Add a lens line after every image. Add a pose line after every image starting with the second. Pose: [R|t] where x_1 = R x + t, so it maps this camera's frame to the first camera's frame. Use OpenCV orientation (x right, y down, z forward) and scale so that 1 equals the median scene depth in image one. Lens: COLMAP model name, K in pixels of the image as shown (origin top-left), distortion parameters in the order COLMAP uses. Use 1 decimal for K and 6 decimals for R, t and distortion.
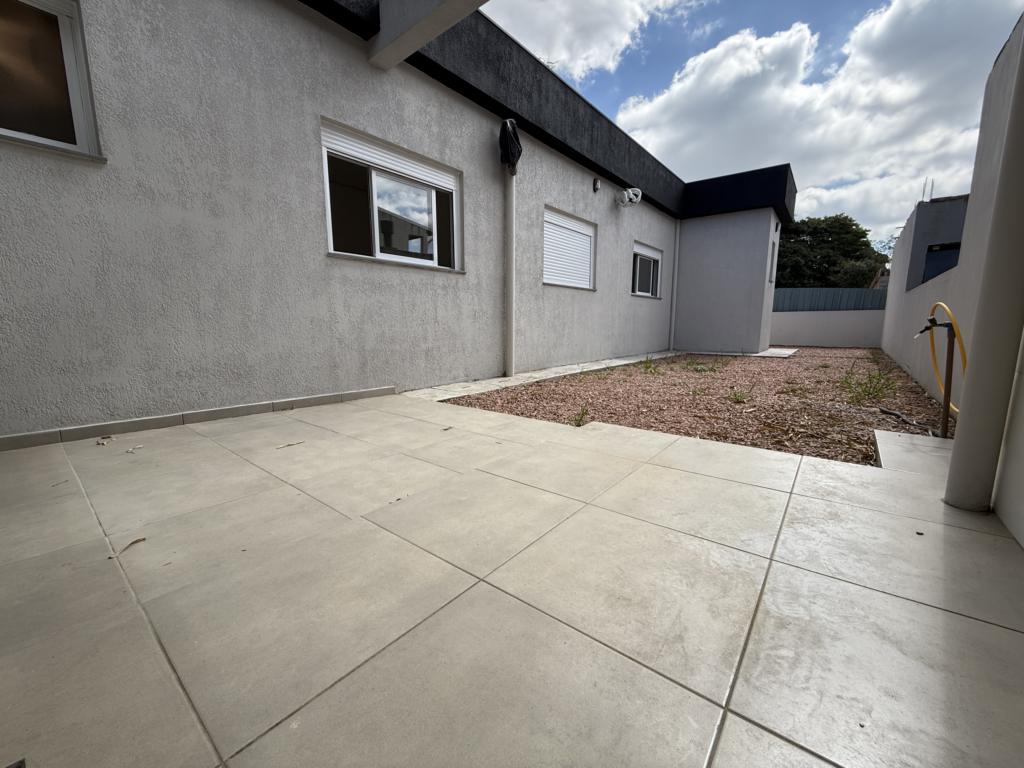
lens RADIAL K [[407.9, 0, 509.4], [0, 407.9, 384.7], [0, 0, 1]] dist [-0.003794, 0.001551]
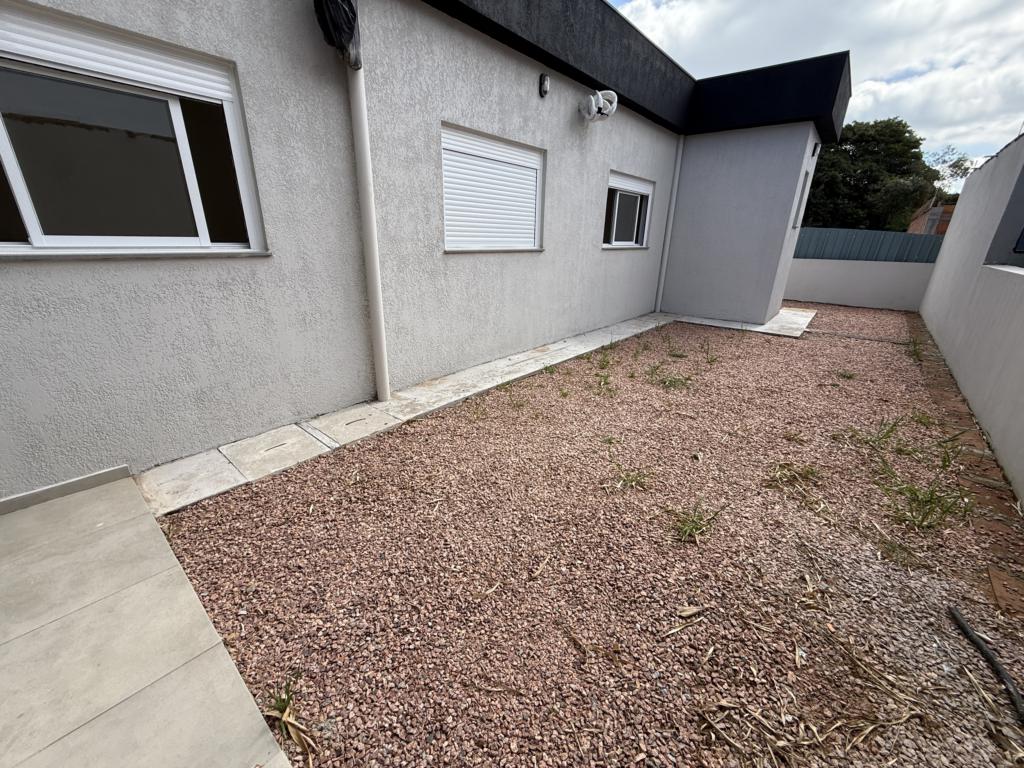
lens RADIAL K [[407.9, 0, 510.2], [0, 407.9, 390.7], [0, 0, 1]] dist [-0.003794, 0.001551]
pose [[0.999672, 0.023114, -0.011074, 0.167851], [-0.020315, 0.978028, 0.207482, -0.136858], [0.015626, -0.207189, 0.978176, 0.244854]]
